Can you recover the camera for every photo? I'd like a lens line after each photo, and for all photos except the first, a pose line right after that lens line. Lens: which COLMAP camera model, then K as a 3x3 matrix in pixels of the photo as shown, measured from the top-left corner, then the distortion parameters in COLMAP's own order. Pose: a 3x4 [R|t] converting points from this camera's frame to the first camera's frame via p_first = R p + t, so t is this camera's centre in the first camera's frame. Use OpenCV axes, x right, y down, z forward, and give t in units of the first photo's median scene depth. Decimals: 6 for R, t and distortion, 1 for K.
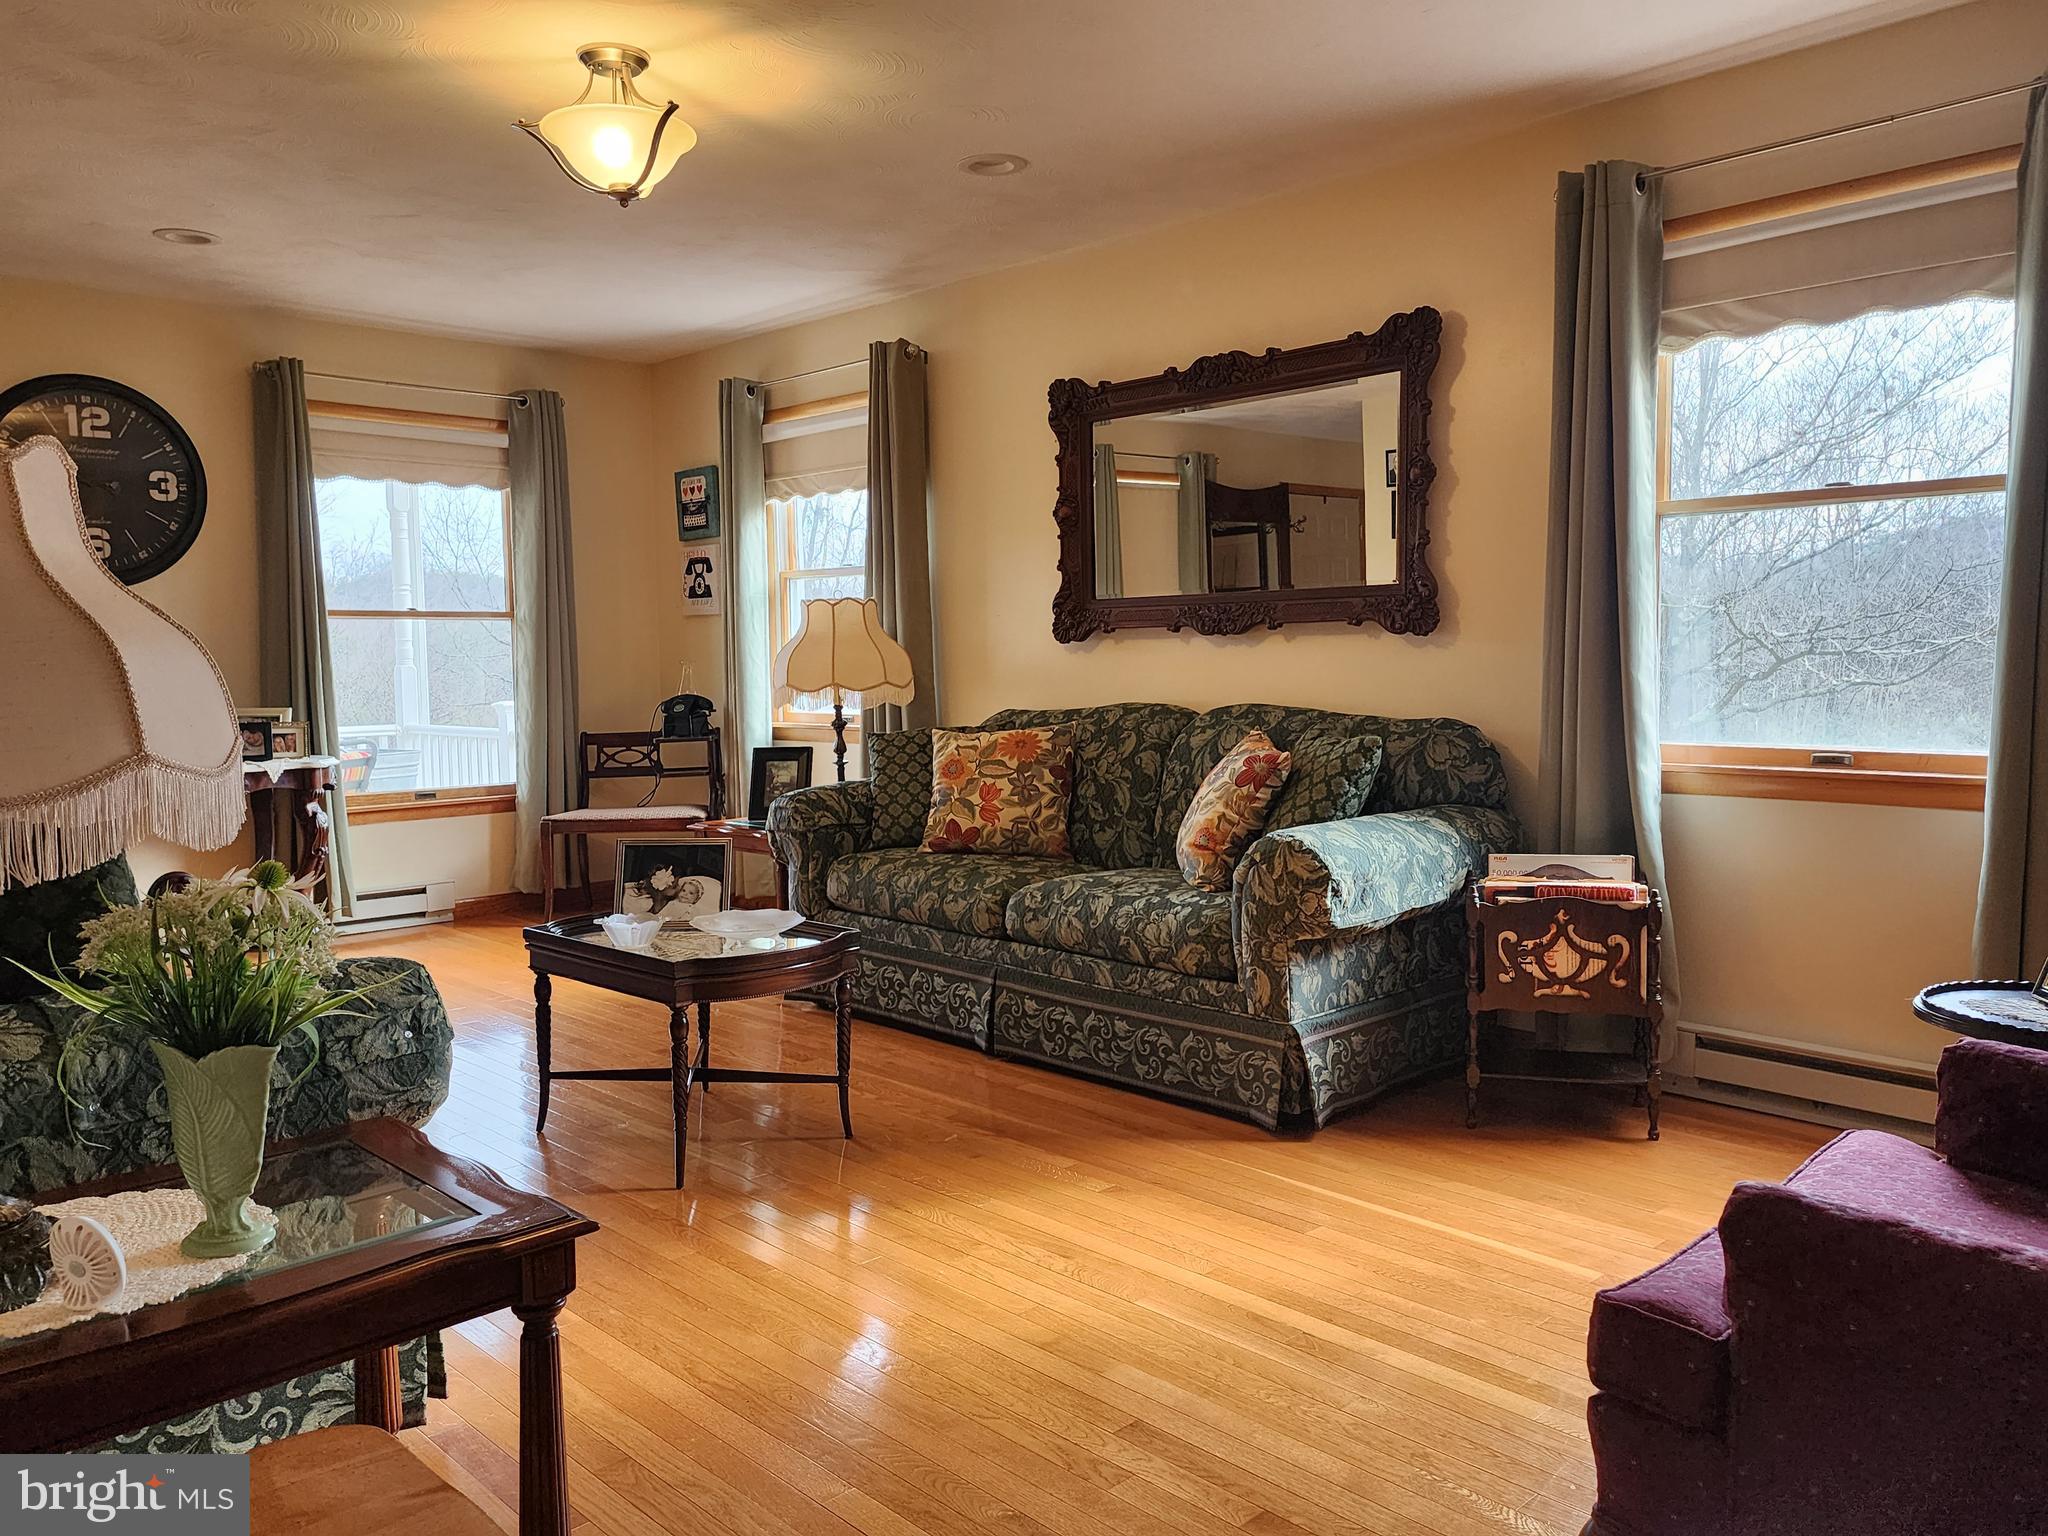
lens RADIAL K [[1525.7, 0, 1017.3], [0, 1525.7, 753.6], [0, 0, 1]] dist [0.091359, -0.082907]
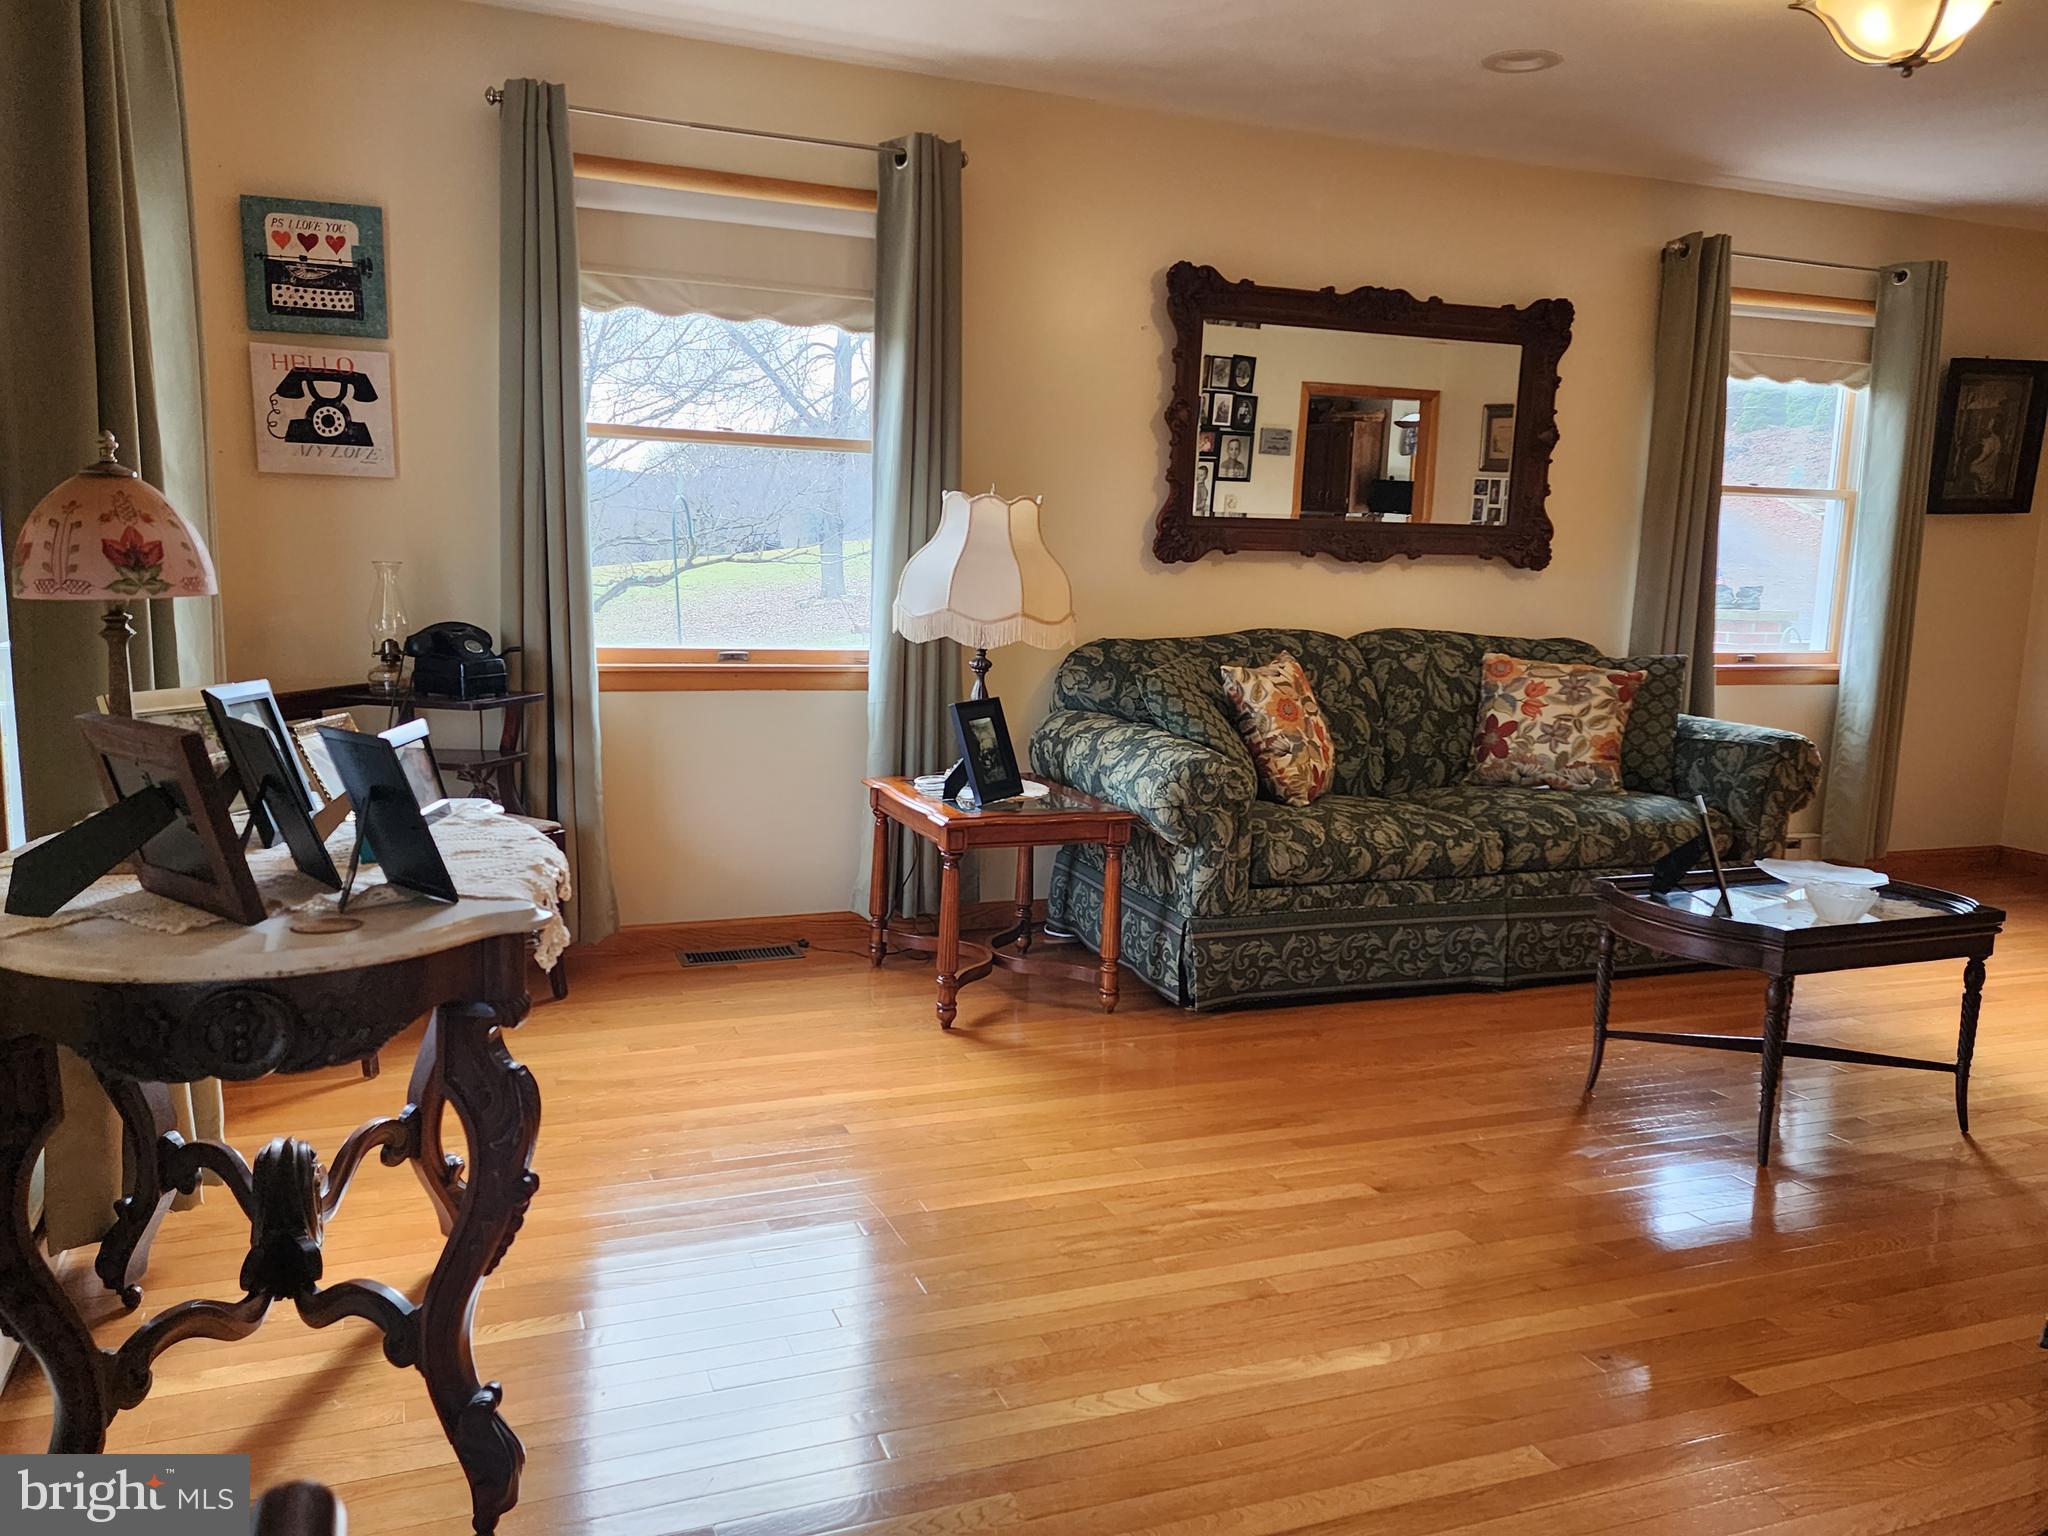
lens RADIAL K [[1525.7, 0, 1033.8], [0, 1525.7, 773.6], [0, 0, 1]] dist [0.091359, -0.082907]
pose [[0.380962, -0.112256, 0.917751, -0.947184], [0.028050, 0.993549, 0.109884, -0.056560], [-0.924165, -0.016119, 0.381653, 0.817542]]
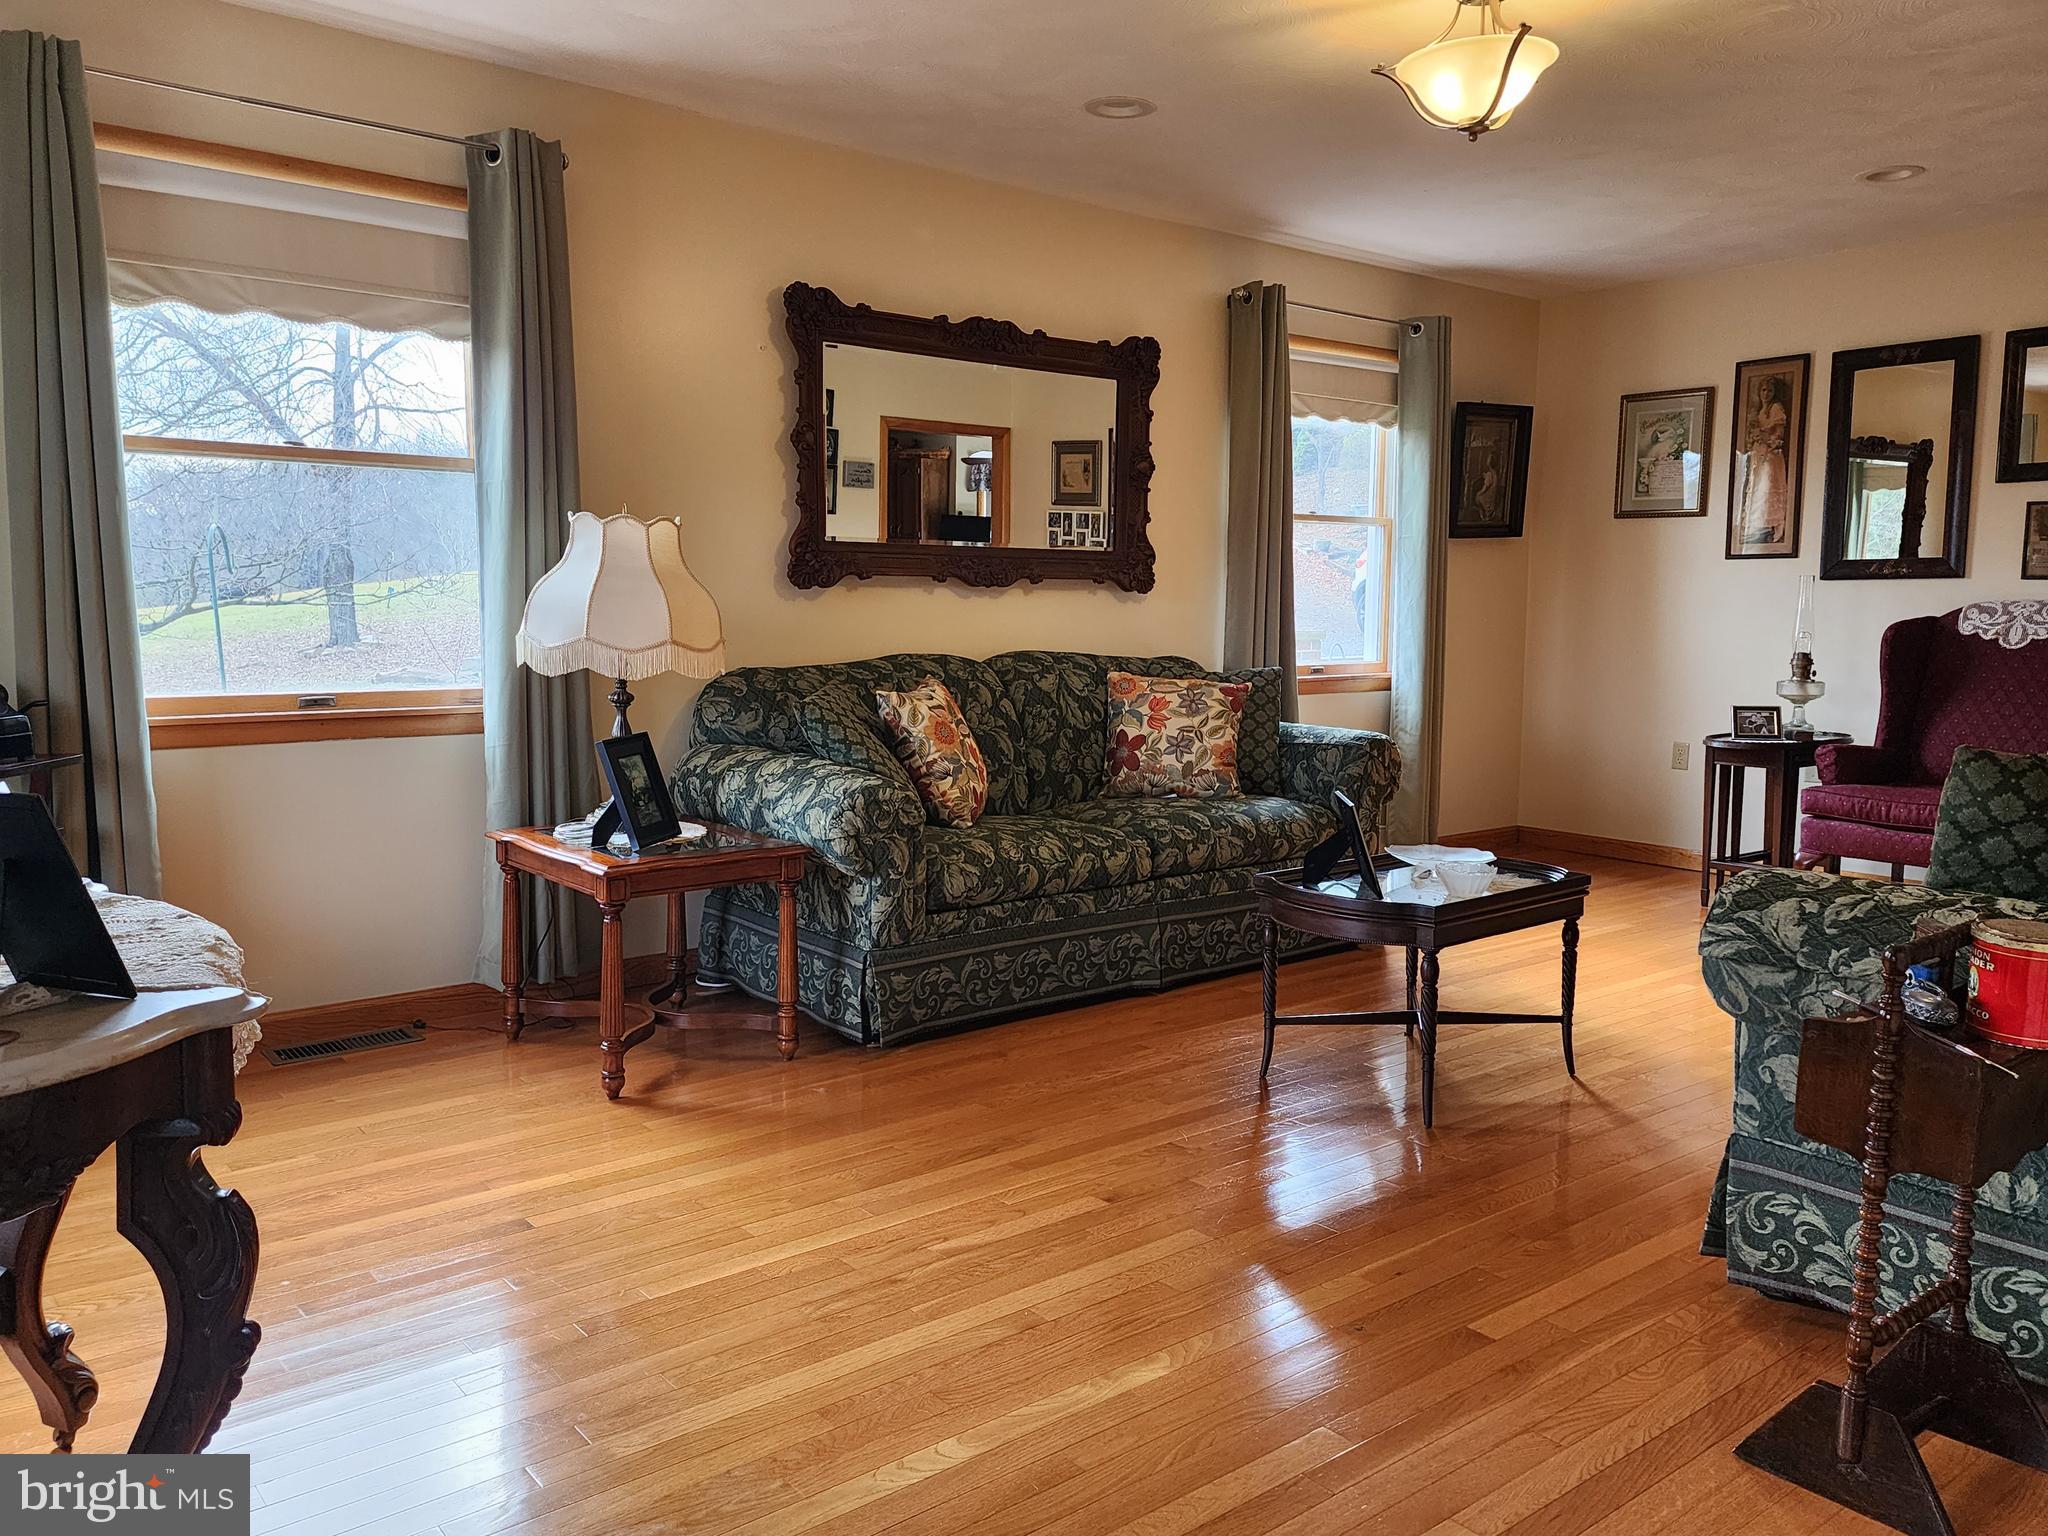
lens RADIAL K [[1525.7, 0, 1059.0], [0, 1525.7, 759.0], [0, 0, 1]] dist [0.091359, -0.082907]
pose [[0.078240, -0.093215, 0.992567, -0.942259], [0.058303, 0.994343, 0.088786, -0.050692], [-0.995228, 0.050923, 0.083232, 0.882852]]
